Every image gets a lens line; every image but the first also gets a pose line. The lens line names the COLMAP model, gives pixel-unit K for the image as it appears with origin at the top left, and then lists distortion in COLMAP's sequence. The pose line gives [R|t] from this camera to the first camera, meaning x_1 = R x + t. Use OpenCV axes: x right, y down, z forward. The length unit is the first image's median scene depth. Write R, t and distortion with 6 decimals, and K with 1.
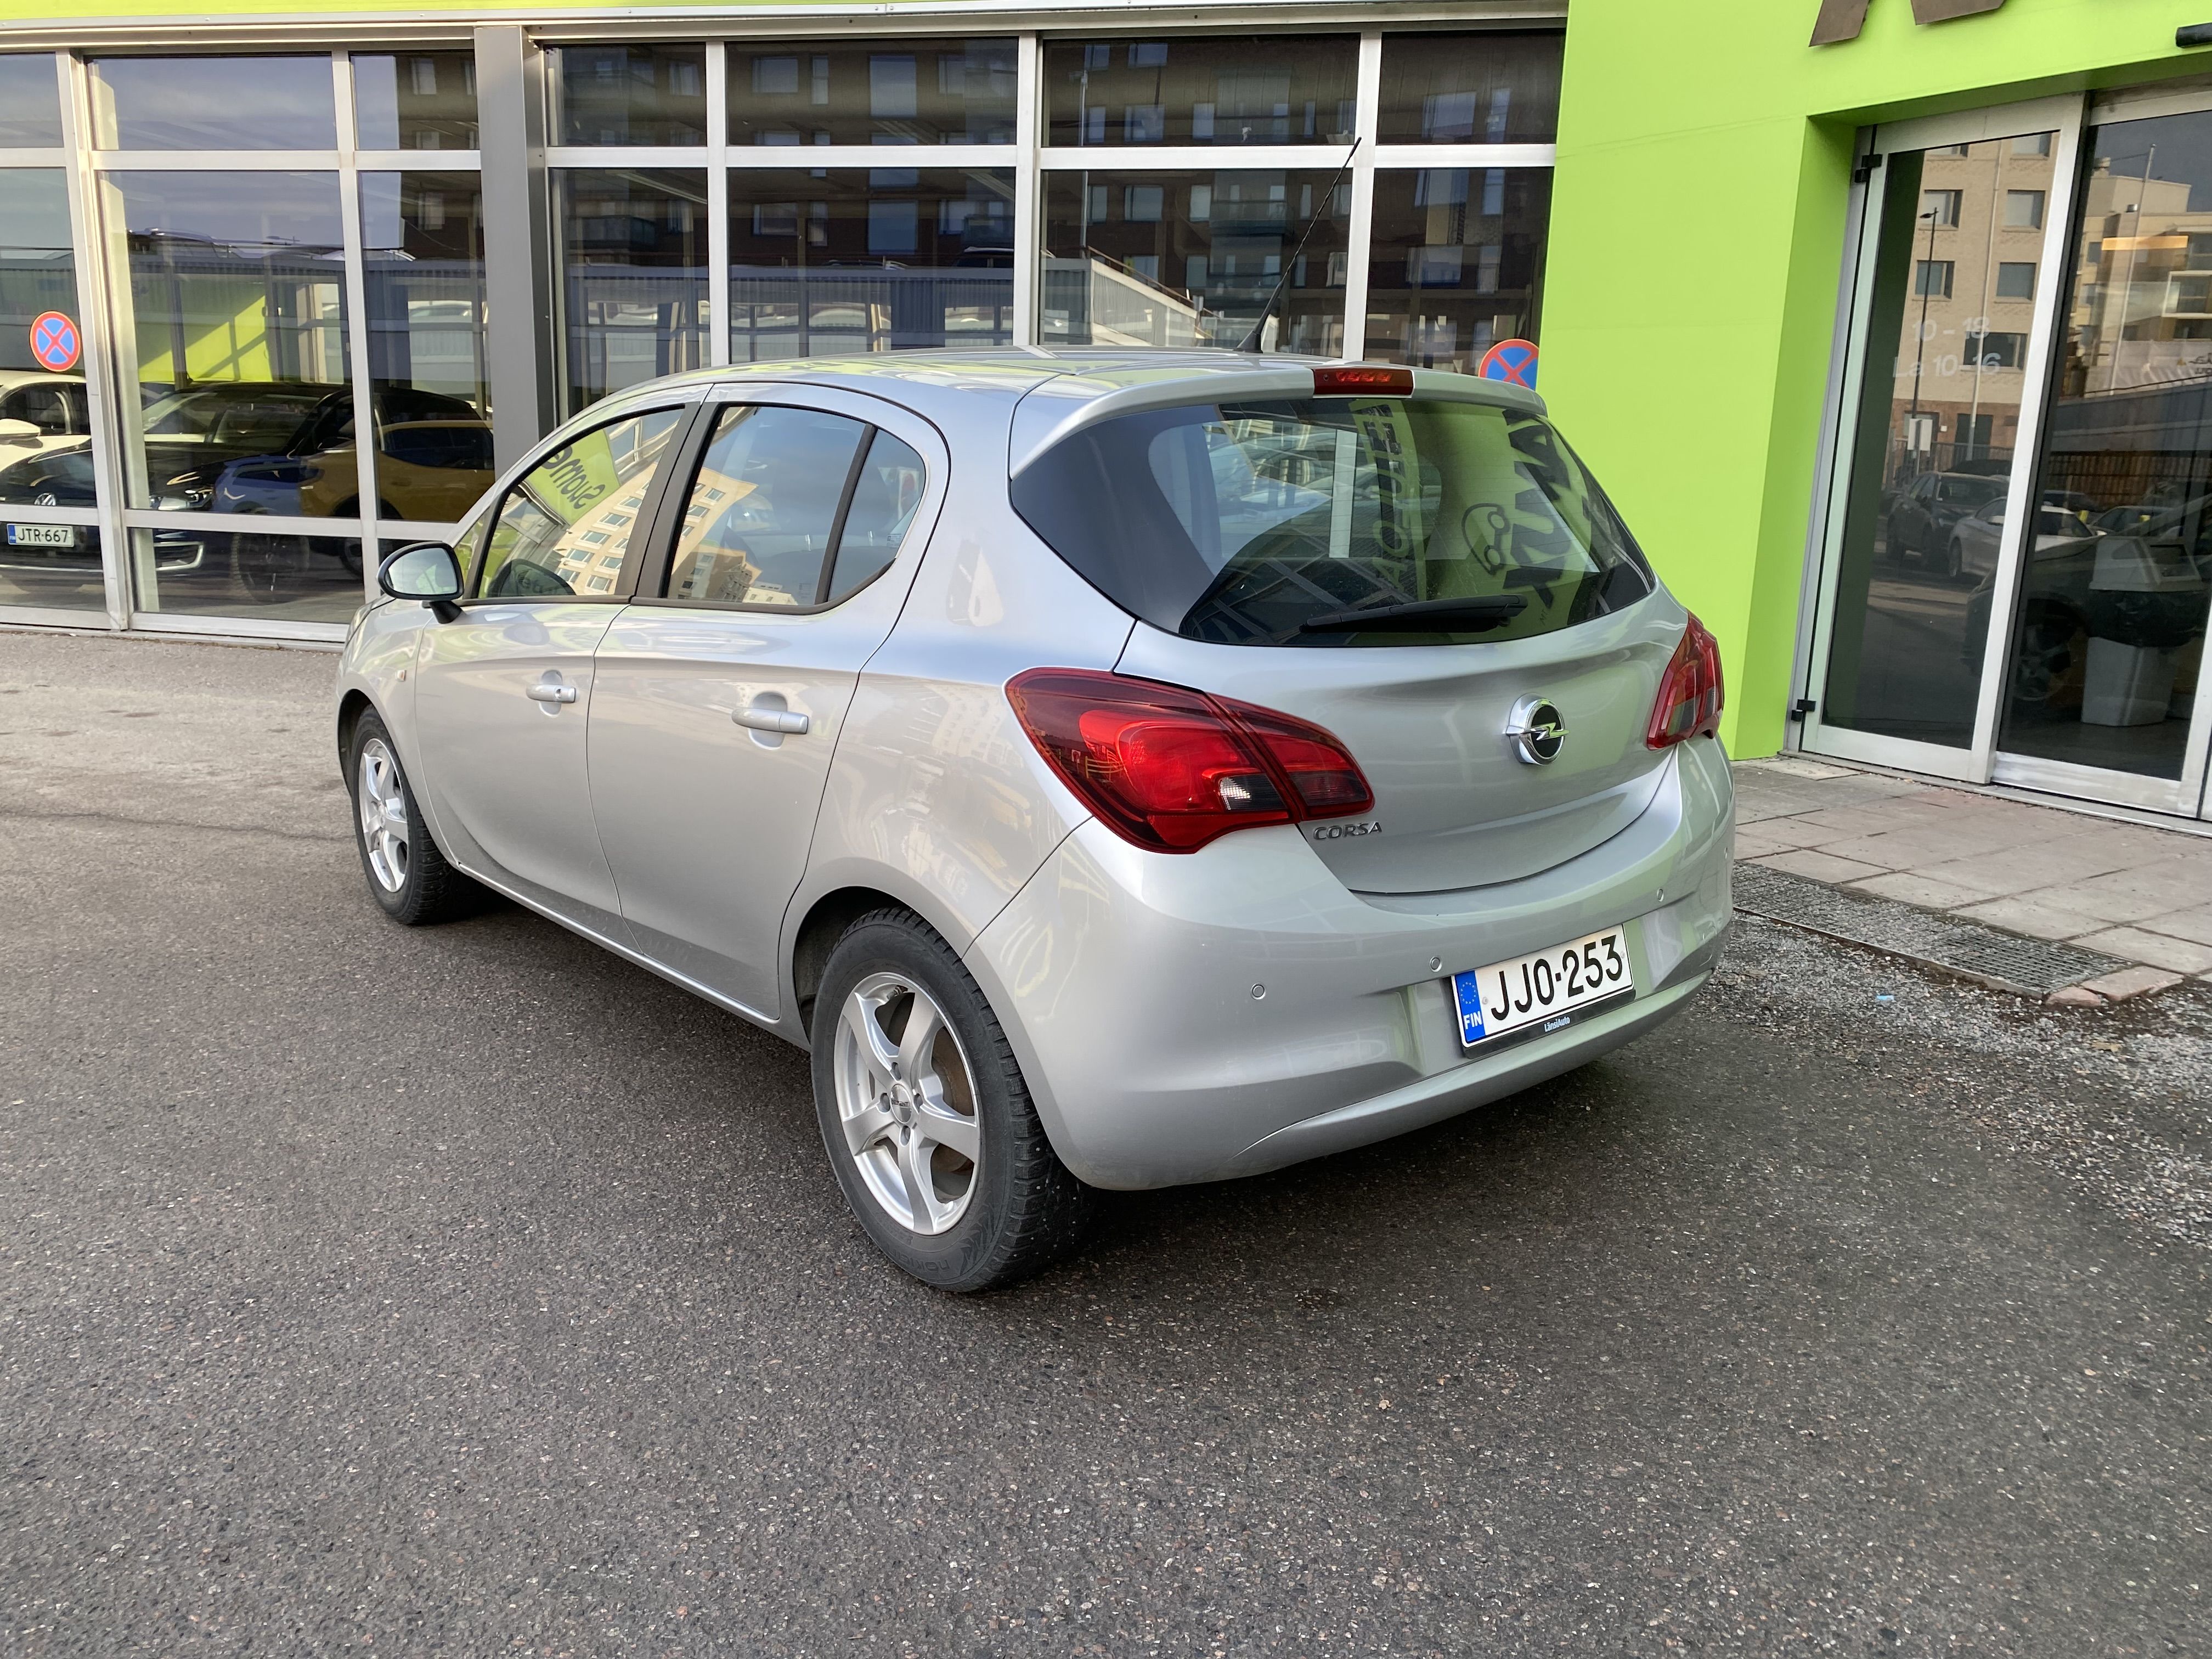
lens RADIAL K [[1693.6, 0, 1106.0], [0, 1693.6, 829.5], [0, 0, 1]] dist [0.007976, 0.002055]
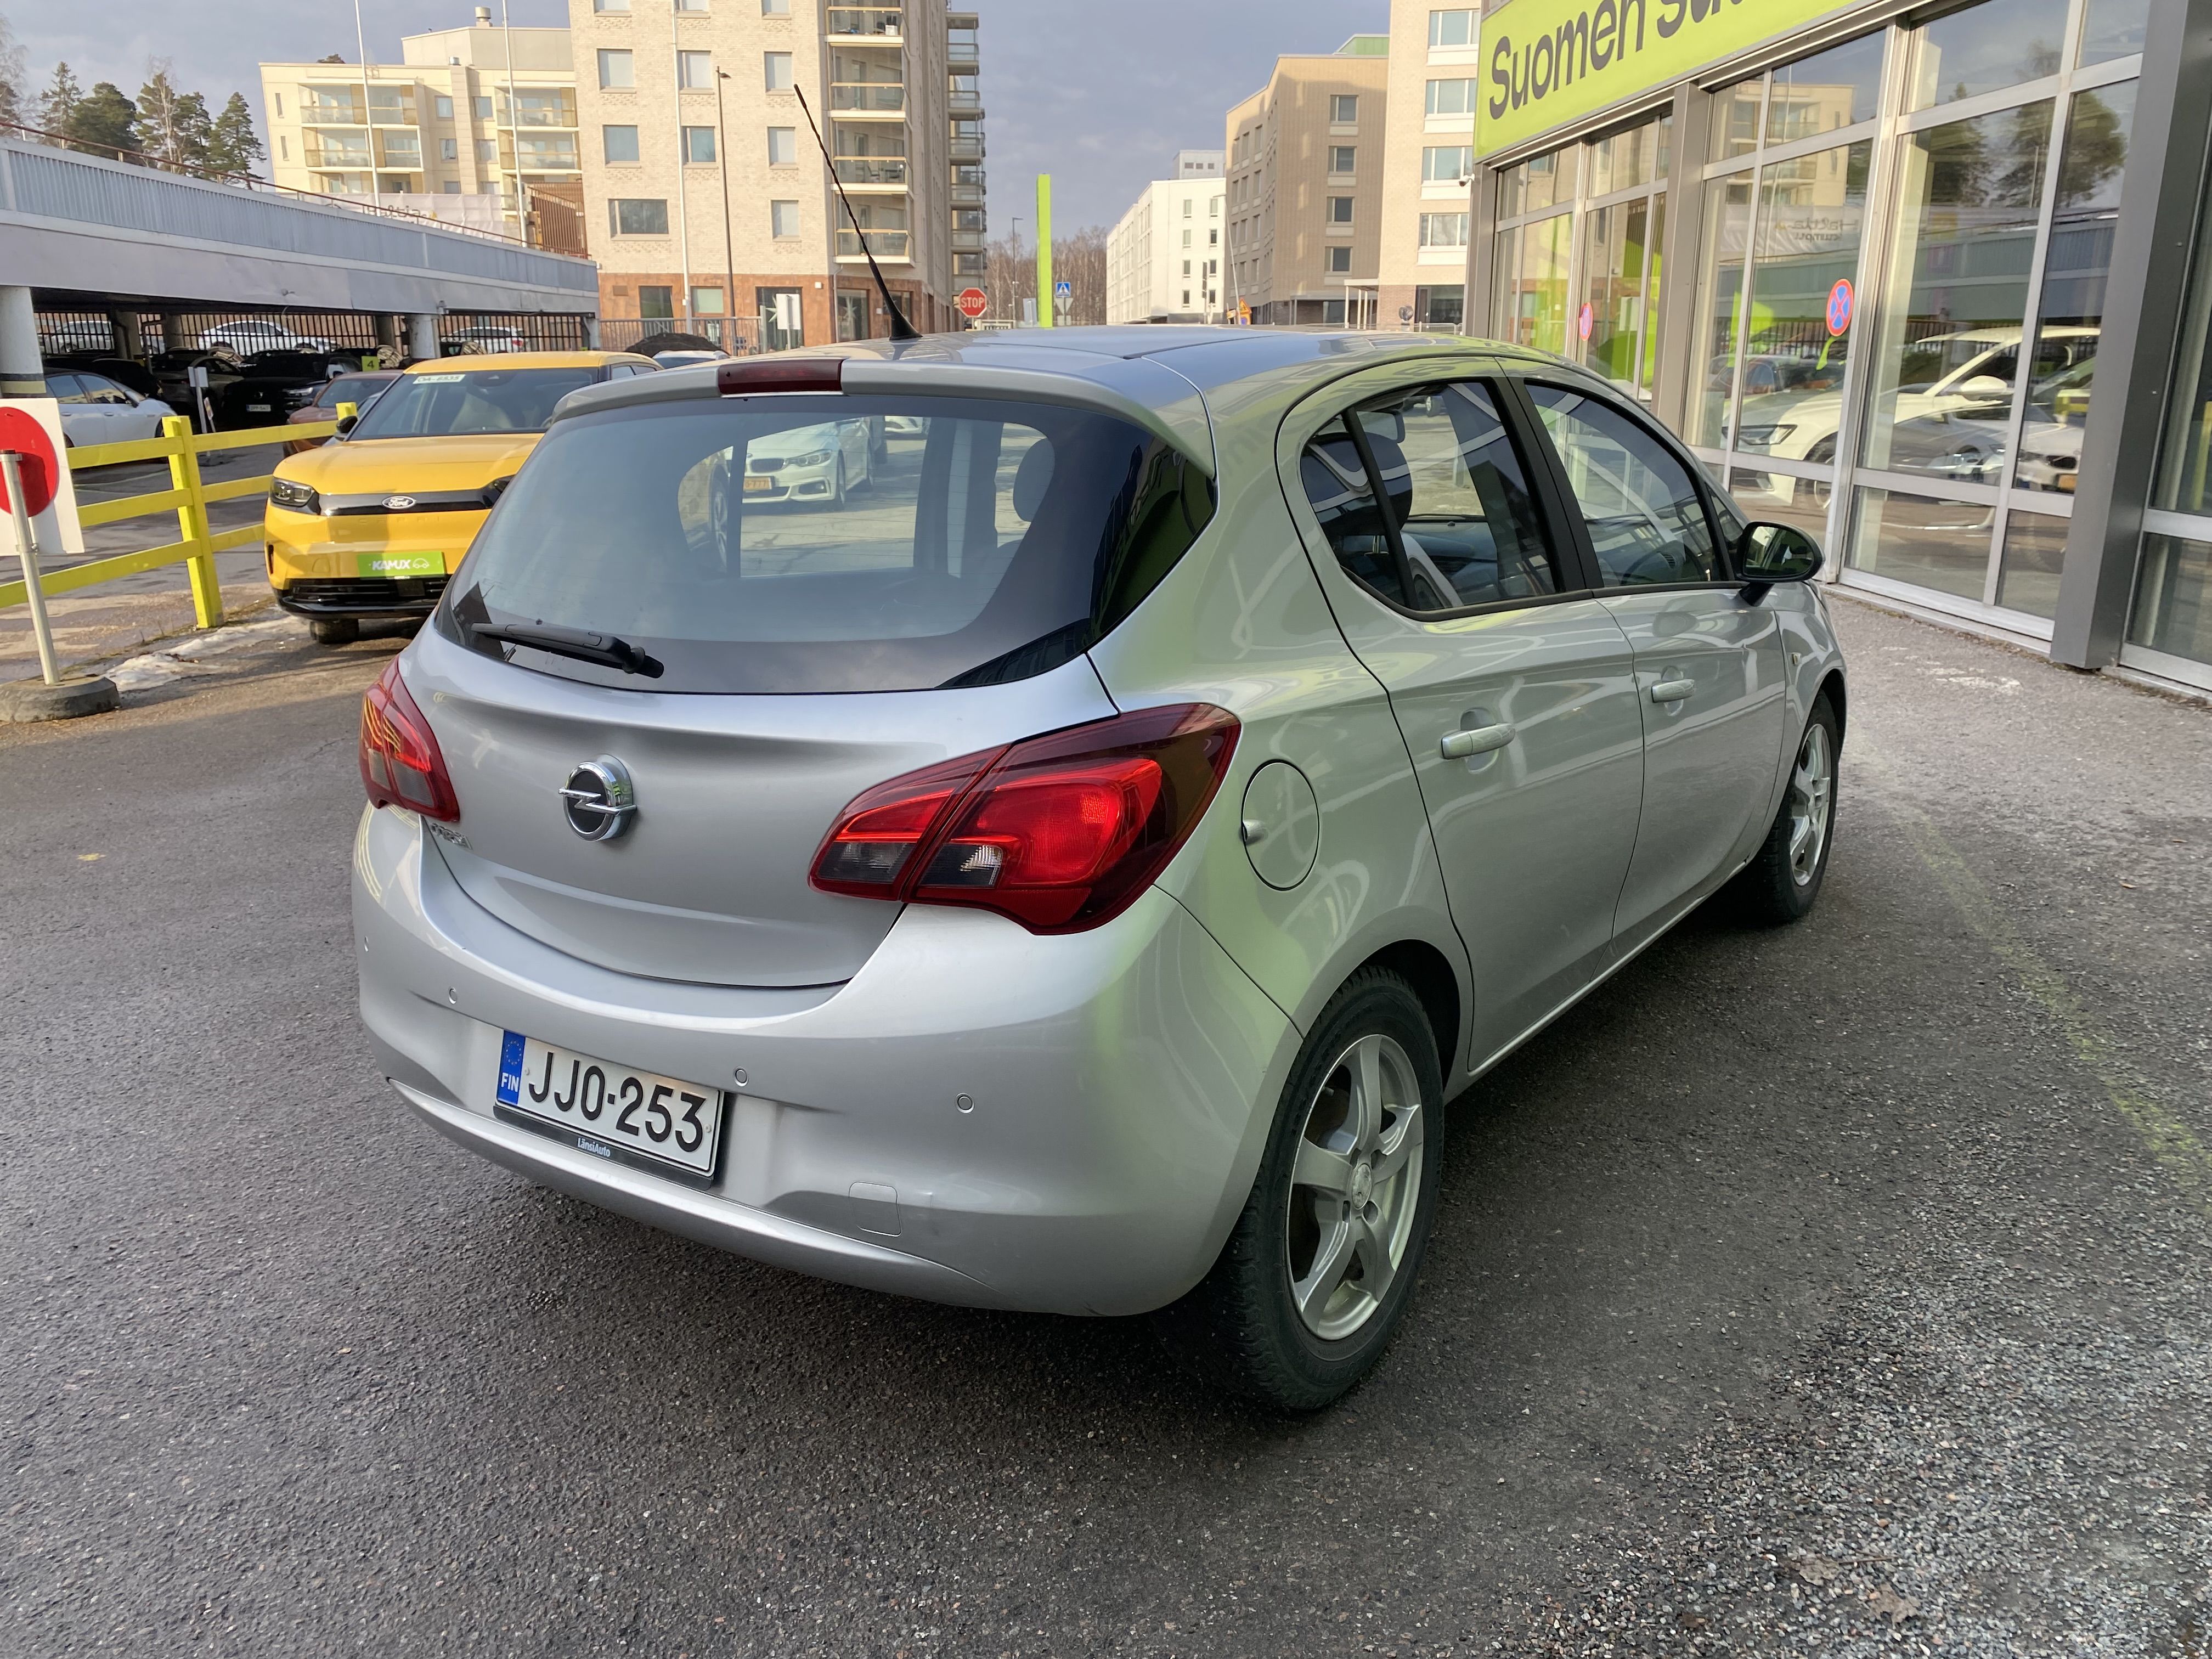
lens RADIAL K [[1693.6, 0, 1106.0], [0, 1693.6, 829.5], [0, 0, 1]] dist [0.007976, 0.002055]
pose [[0.258160, 0.226661, -0.939137, 1.073348], [-0.194526, 0.964375, 0.179278, -0.235478], [0.946316, 0.136404, 0.293055, 0.959922]]
